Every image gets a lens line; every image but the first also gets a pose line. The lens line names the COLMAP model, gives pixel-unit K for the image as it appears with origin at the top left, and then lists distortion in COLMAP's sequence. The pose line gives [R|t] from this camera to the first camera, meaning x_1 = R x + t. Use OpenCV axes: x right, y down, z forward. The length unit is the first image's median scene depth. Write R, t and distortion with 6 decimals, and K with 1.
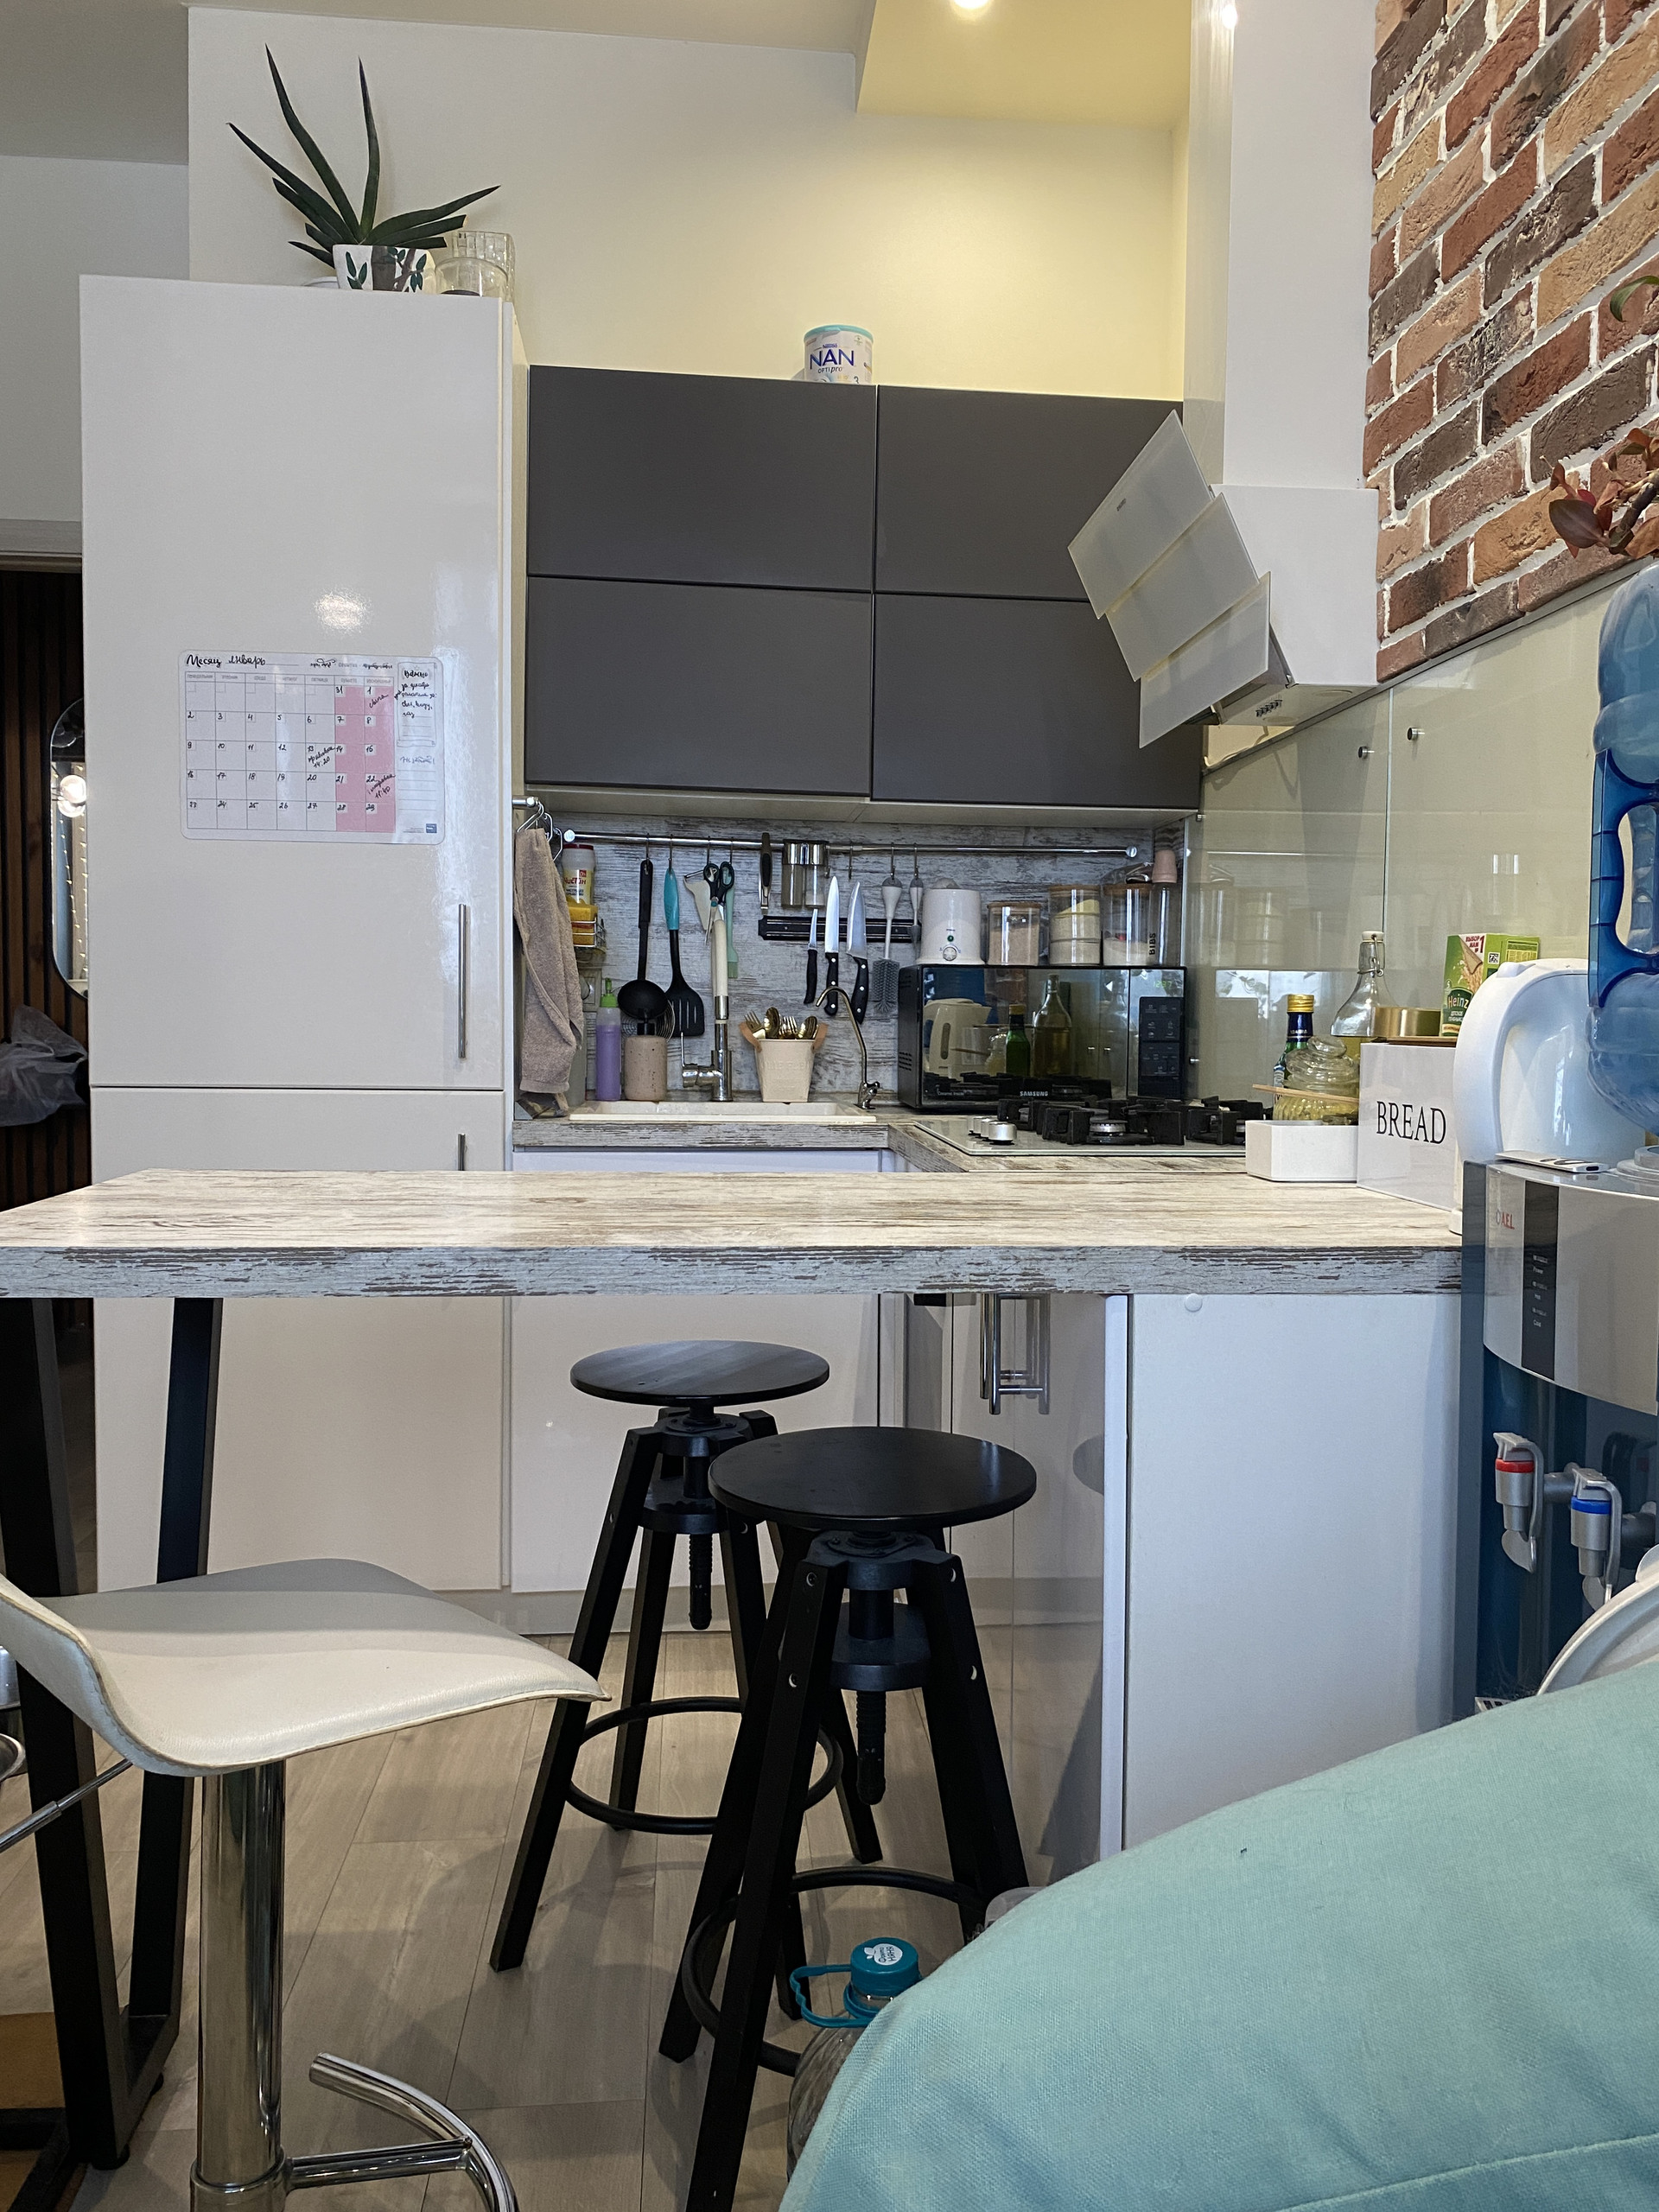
lens RADIAL K [[1692.3, 0, 840.2], [0, 1692.3, 1099.2], [0, 0, 1]] dist [0.004286, -0.017244]
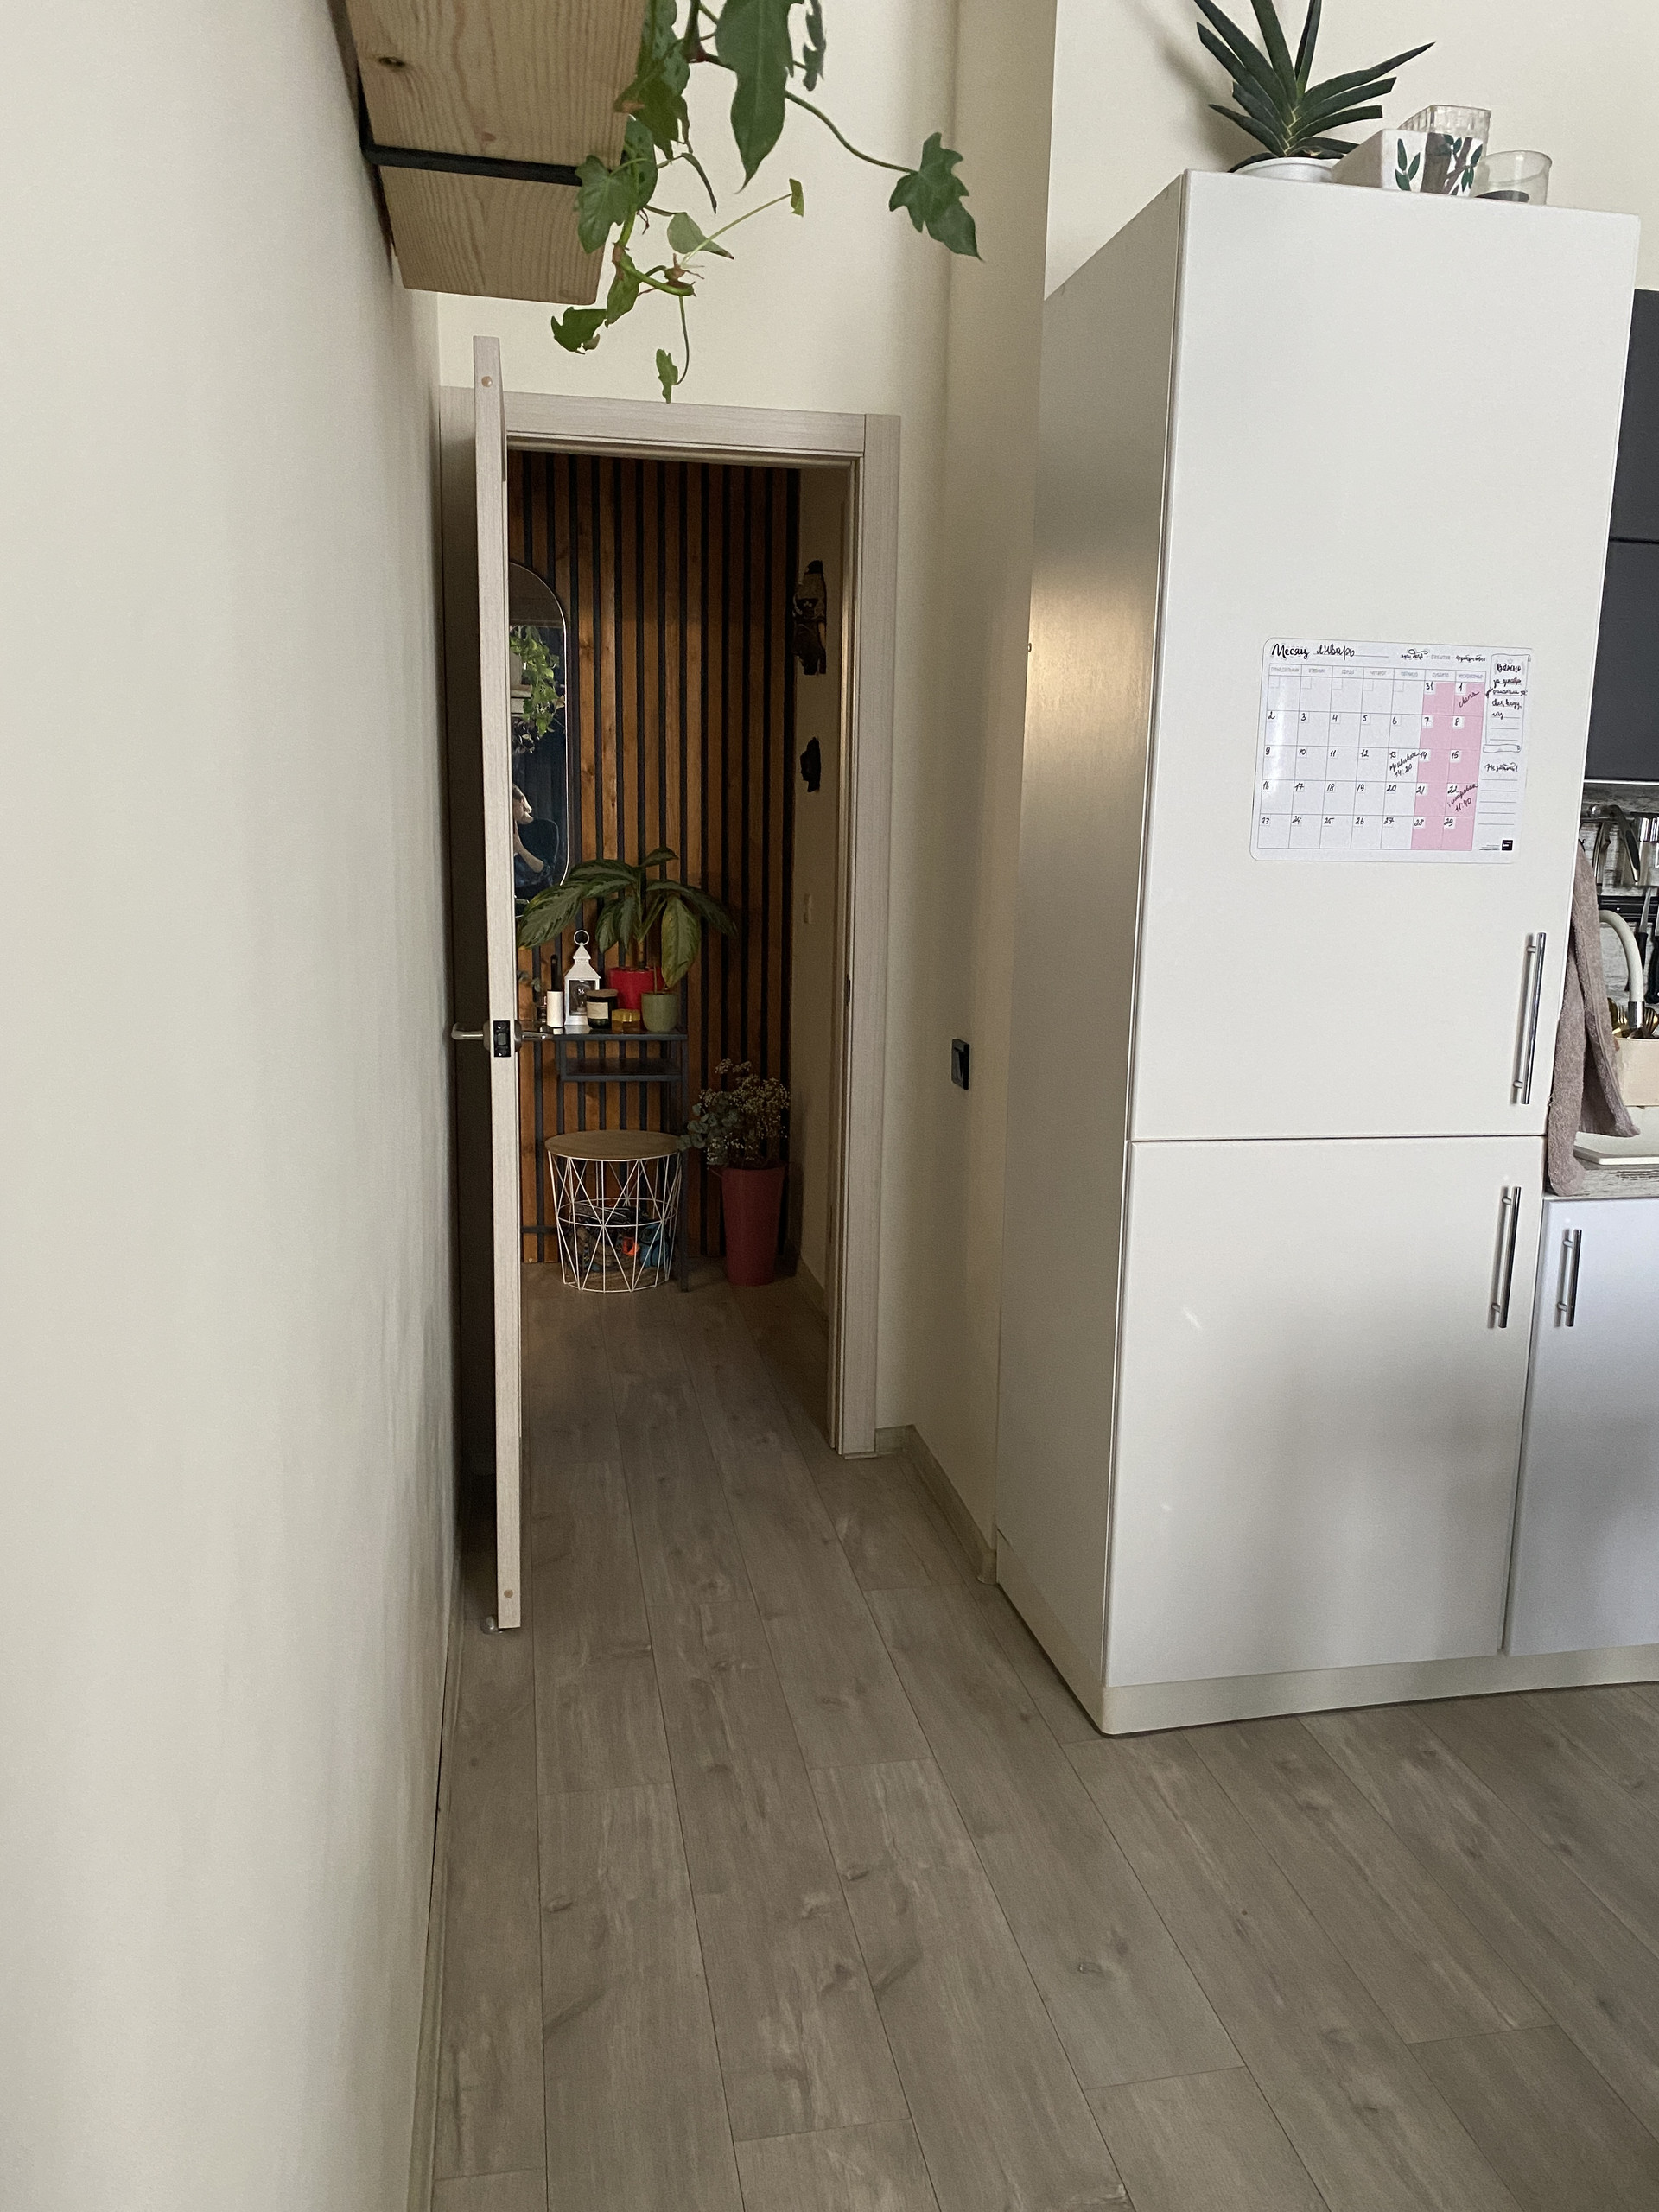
lens RADIAL K [[1692.3, 0, 818.7], [0, 1692.3, 1107.7], [0, 0, 1]] dist [0.004286, -0.017244]
pose [[0.996878, -0.004537, 0.078827, -0.673539], [-0.005417, 0.992066, 0.125603, -0.134553], [-0.078771, -0.125638, 0.988944, 0.141923]]
